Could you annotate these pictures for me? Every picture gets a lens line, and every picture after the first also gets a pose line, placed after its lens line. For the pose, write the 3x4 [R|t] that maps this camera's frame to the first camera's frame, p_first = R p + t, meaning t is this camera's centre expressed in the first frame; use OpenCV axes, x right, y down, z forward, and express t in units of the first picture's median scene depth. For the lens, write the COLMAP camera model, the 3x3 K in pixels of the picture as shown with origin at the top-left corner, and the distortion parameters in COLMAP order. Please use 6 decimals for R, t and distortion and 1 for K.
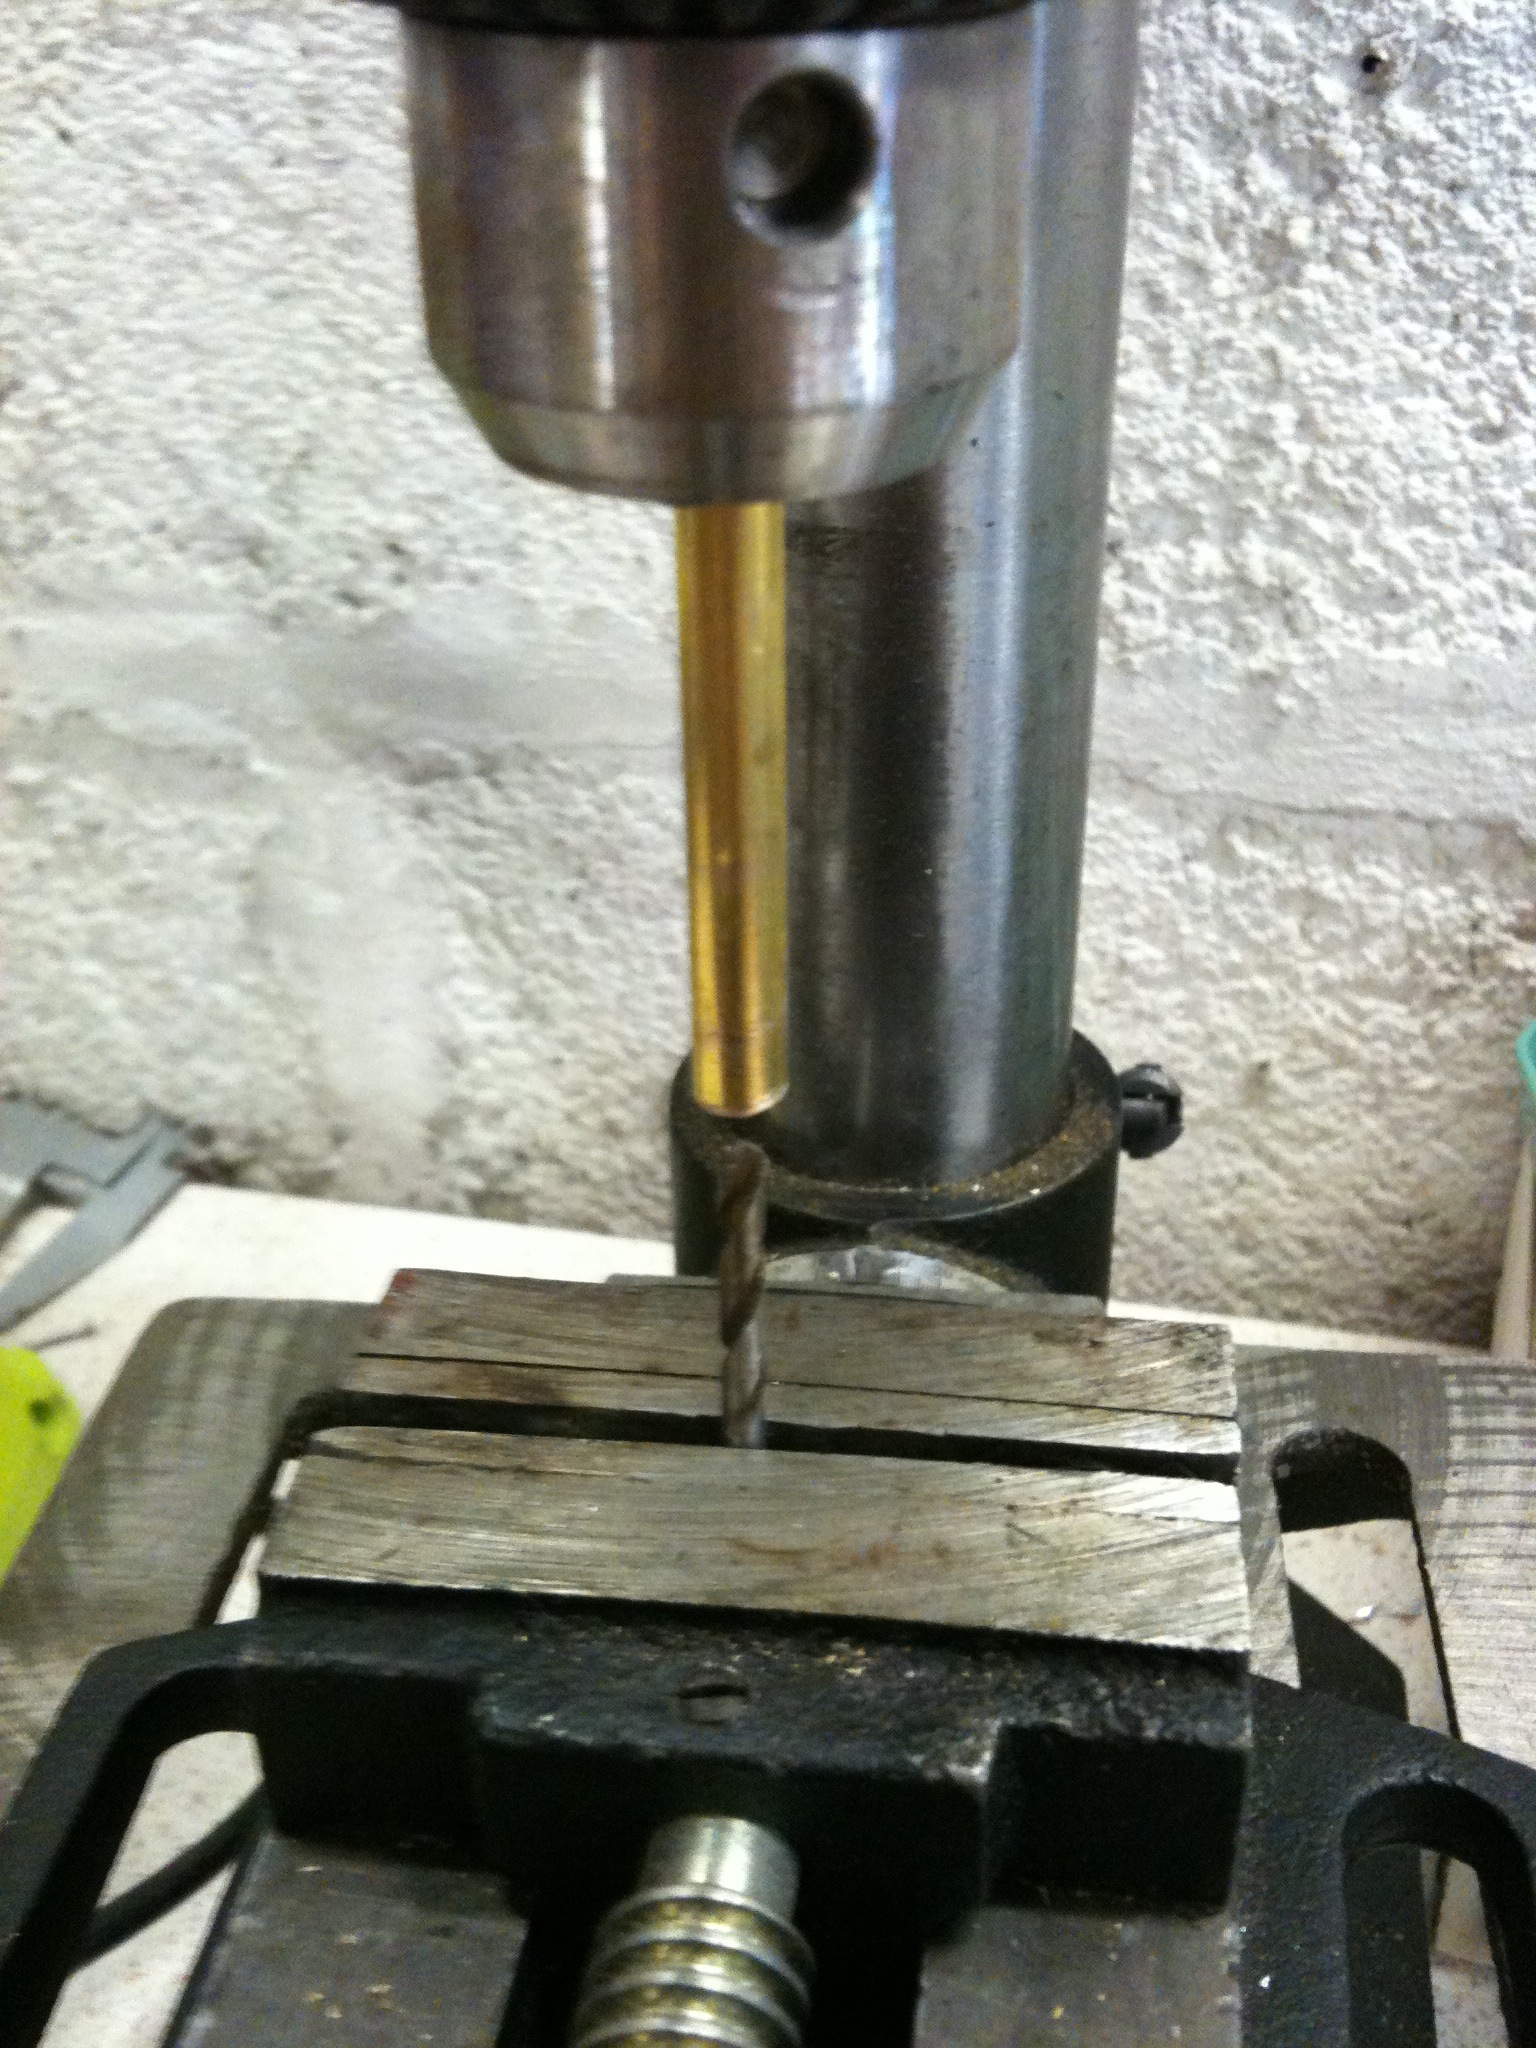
lens RADIAL K [[2250.7, 0, 798.1], [0, 2250.7, 1019.5], [0, 0, 1]] dist [0.126392, -0.487230]
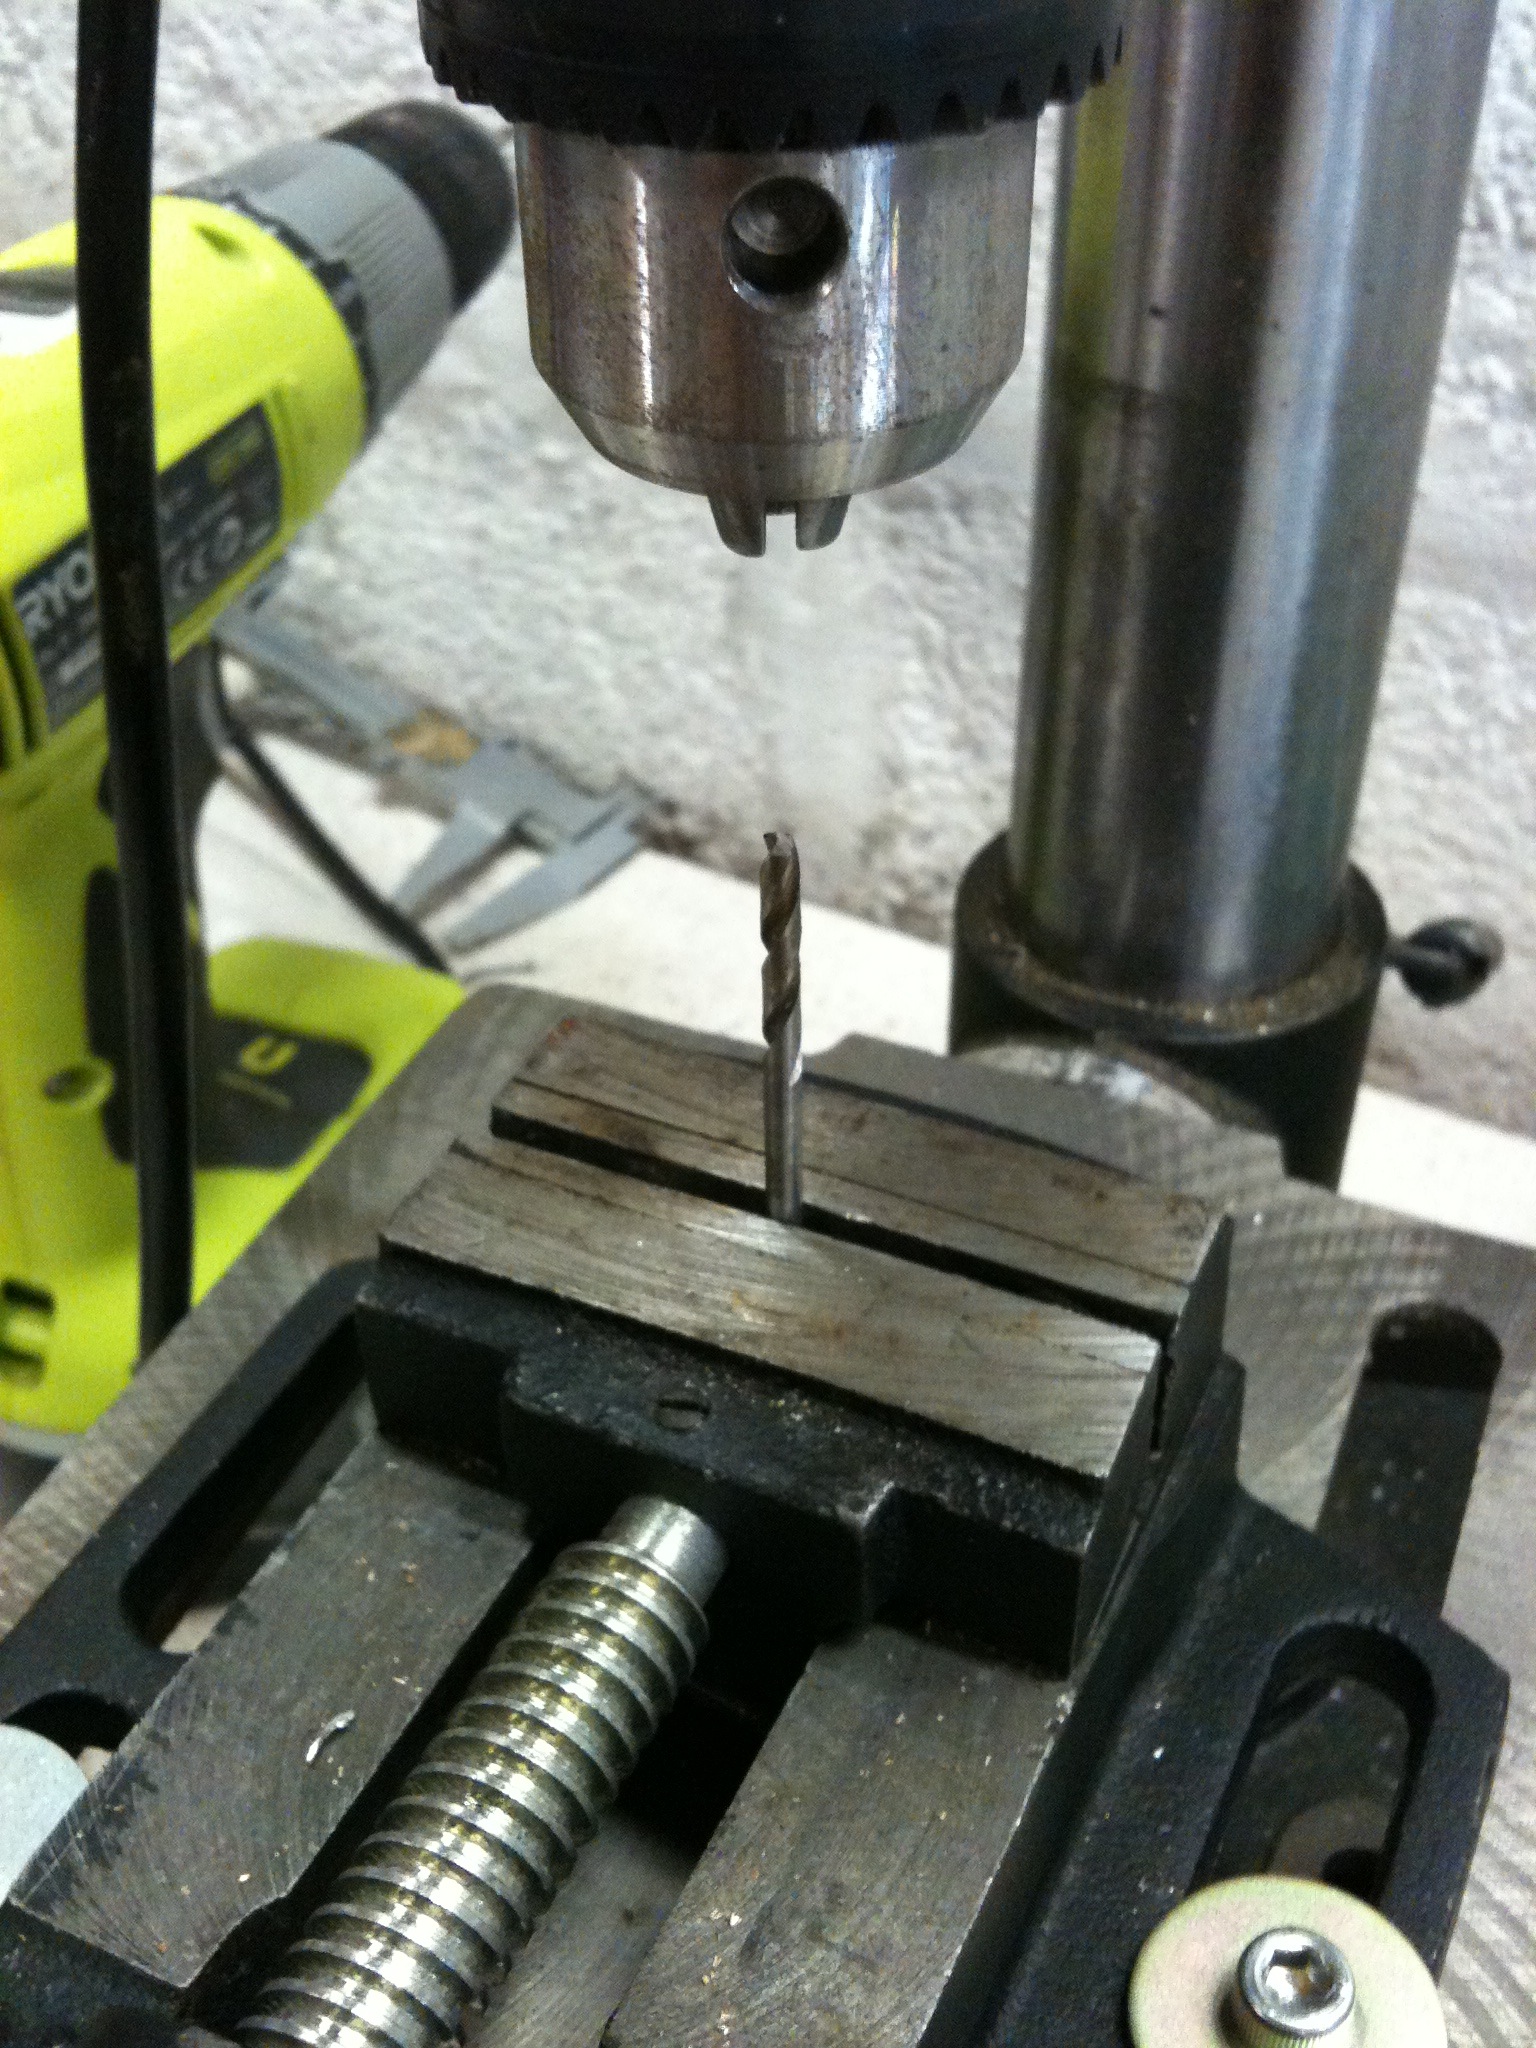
lens RADIAL K [[2292.6, 0, 769.1], [0, 2292.6, 1006.0], [0, 0, 1]] dist [0.142069, -0.557476]
pose [[0.950504, 0.188451, -0.247041, 0.085549], [-0.153988, 0.976272, 0.152254, -0.036661], [0.269871, -0.106676, 0.956969, -0.055030]]
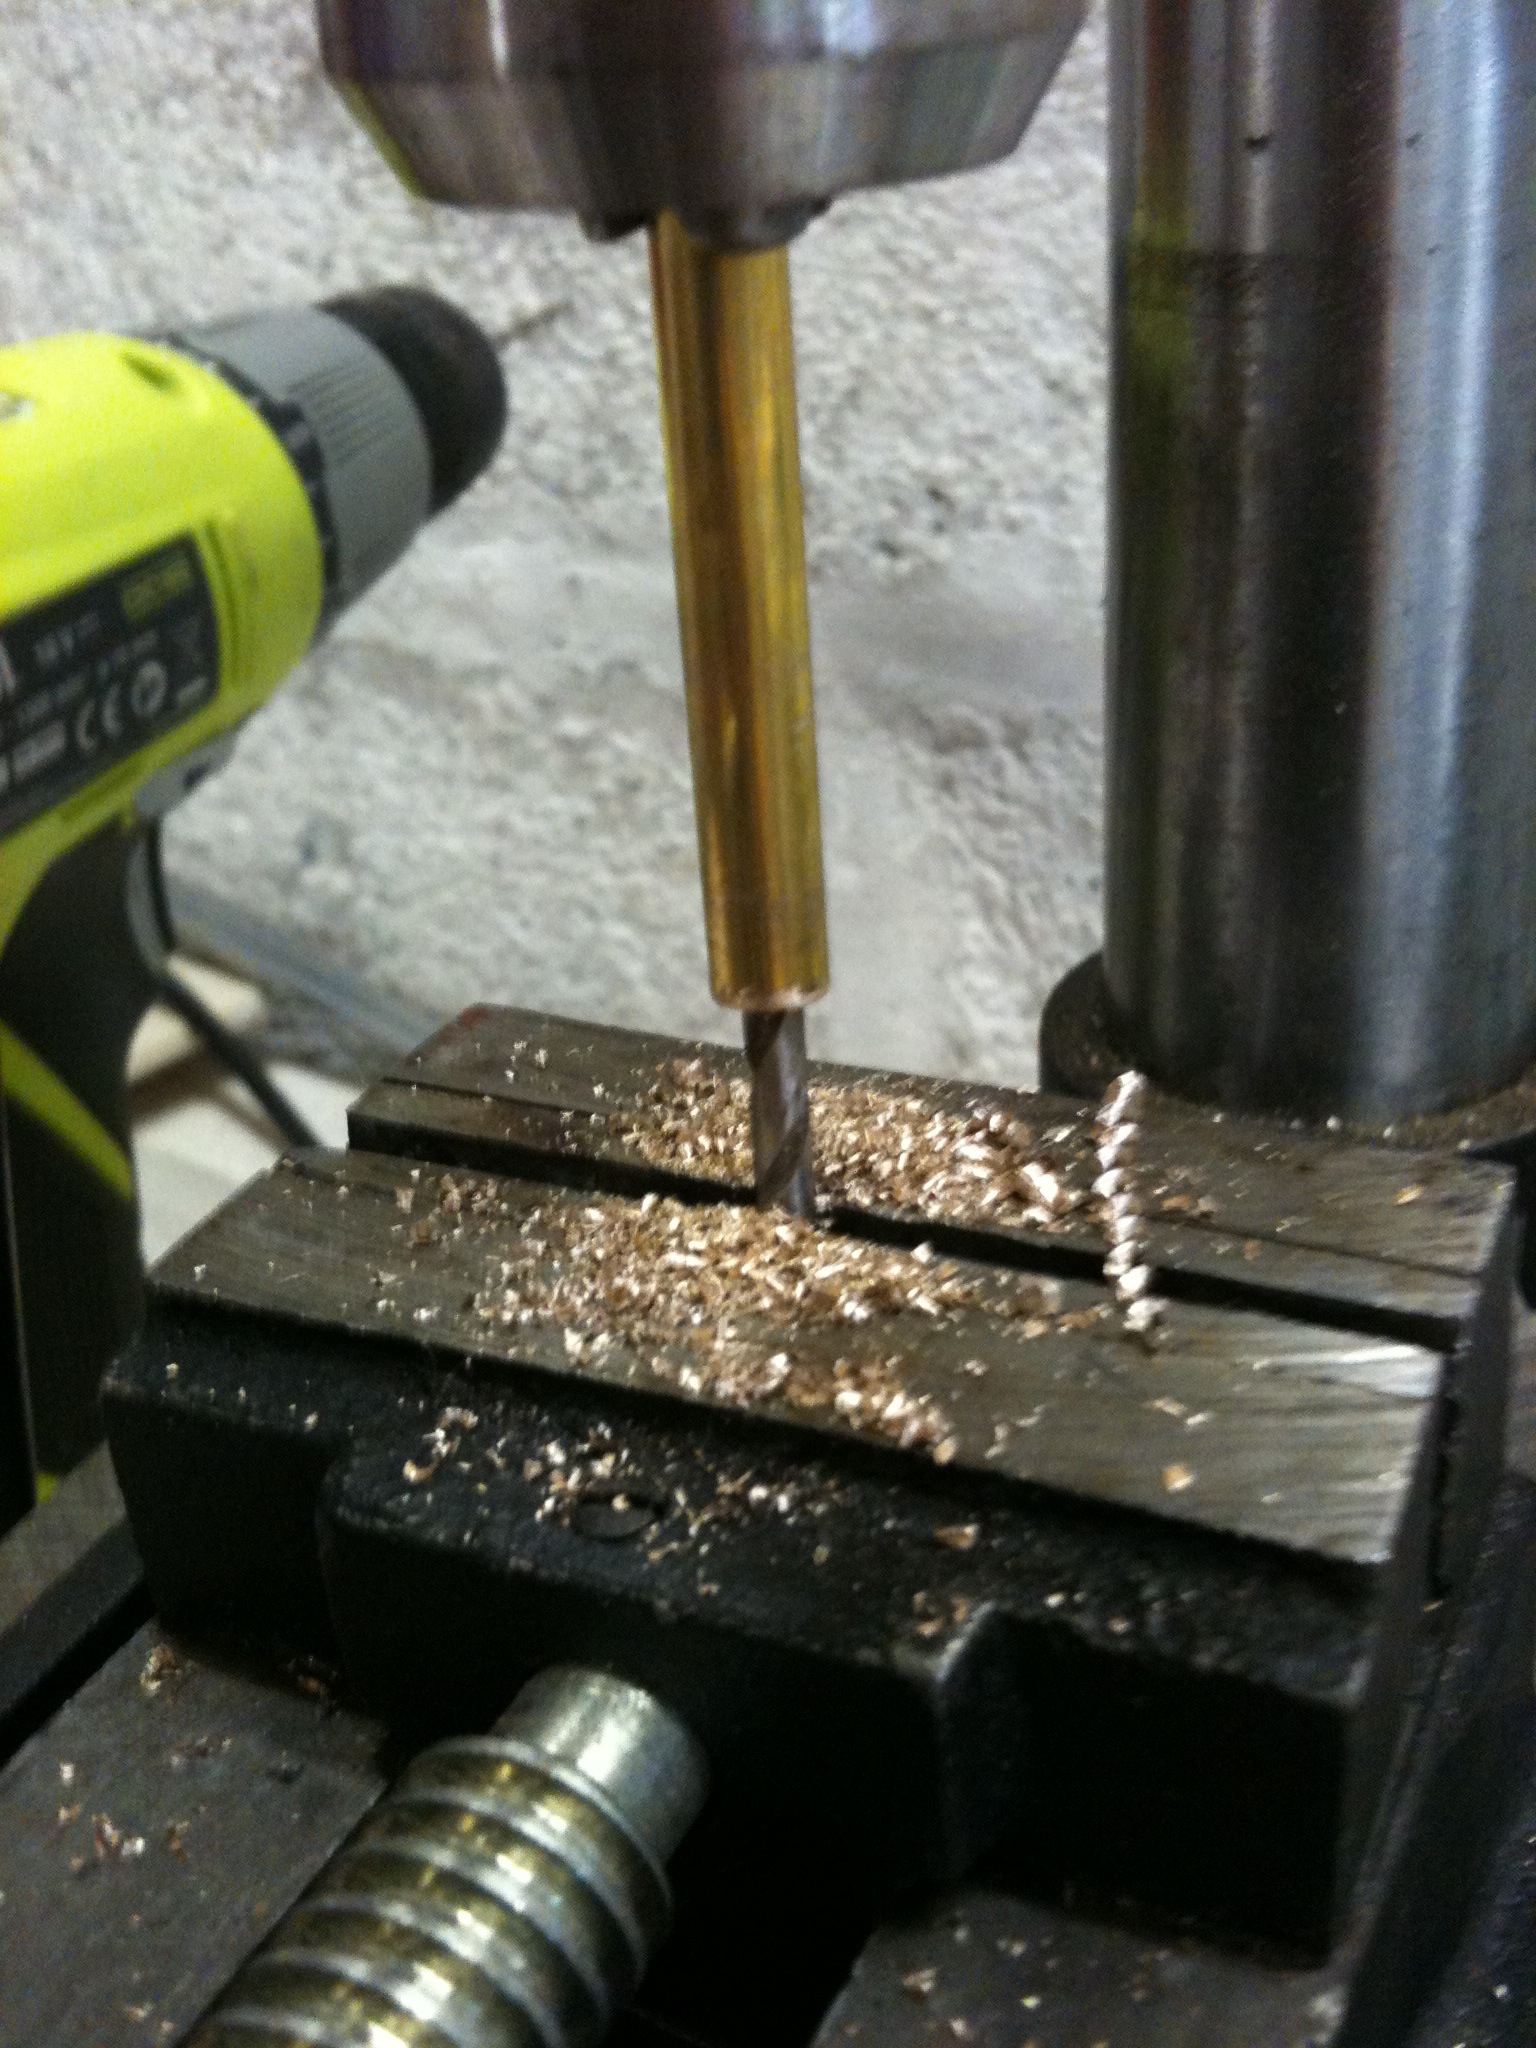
lens RADIAL K [[2250.7, 0, 798.1], [0, 2250.7, 1019.5], [0, 0, 1]] dist [0.126392, -0.487230]
pose [[0.950677, 0.094688, -0.295378, 0.065812], [-0.110283, 0.993228, -0.036554, 0.049843], [0.289916, 0.067326, 0.954681, 0.095926]]
